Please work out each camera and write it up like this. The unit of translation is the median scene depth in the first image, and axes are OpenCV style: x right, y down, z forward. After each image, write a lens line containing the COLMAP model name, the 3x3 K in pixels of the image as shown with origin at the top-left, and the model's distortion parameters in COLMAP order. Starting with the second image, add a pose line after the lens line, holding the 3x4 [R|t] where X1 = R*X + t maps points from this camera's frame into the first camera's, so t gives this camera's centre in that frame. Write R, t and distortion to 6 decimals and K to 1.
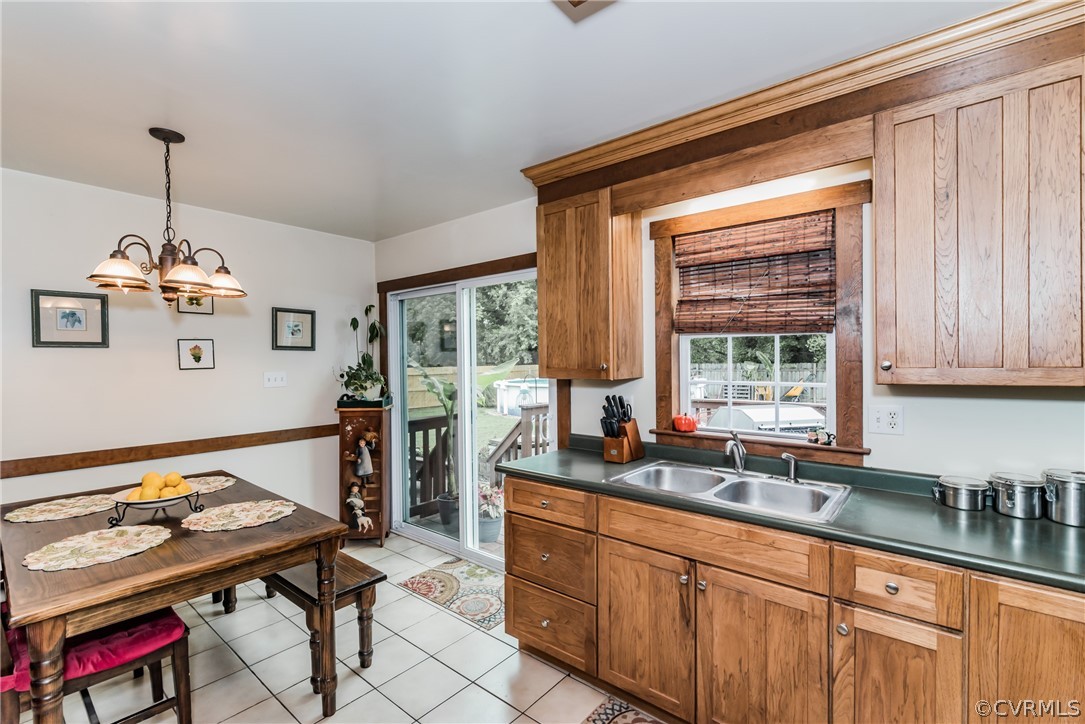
lens RADIAL K [[489.3, 0, 533.3], [0, 489.3, 365.3], [0, 0, 1]] dist [0.005438, -0.000919]
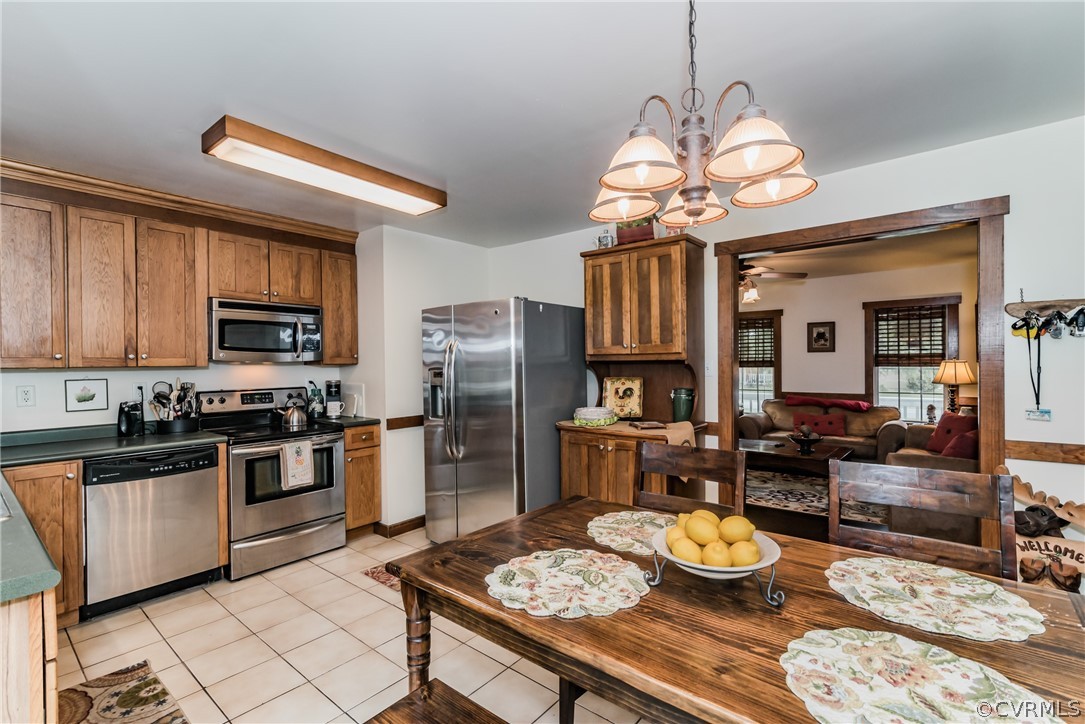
lens RADIAL K [[489.3, 0, 538.5], [0, 489.3, 365.5], [0, 0, 1]] dist [0.005438, -0.000919]
pose [[-0.999668, 0.021314, -0.014494, -0.416060], [0.021106, 0.999675, 0.014317, 0.023357], [0.014794, 0.014006, -0.999792, 1.196941]]
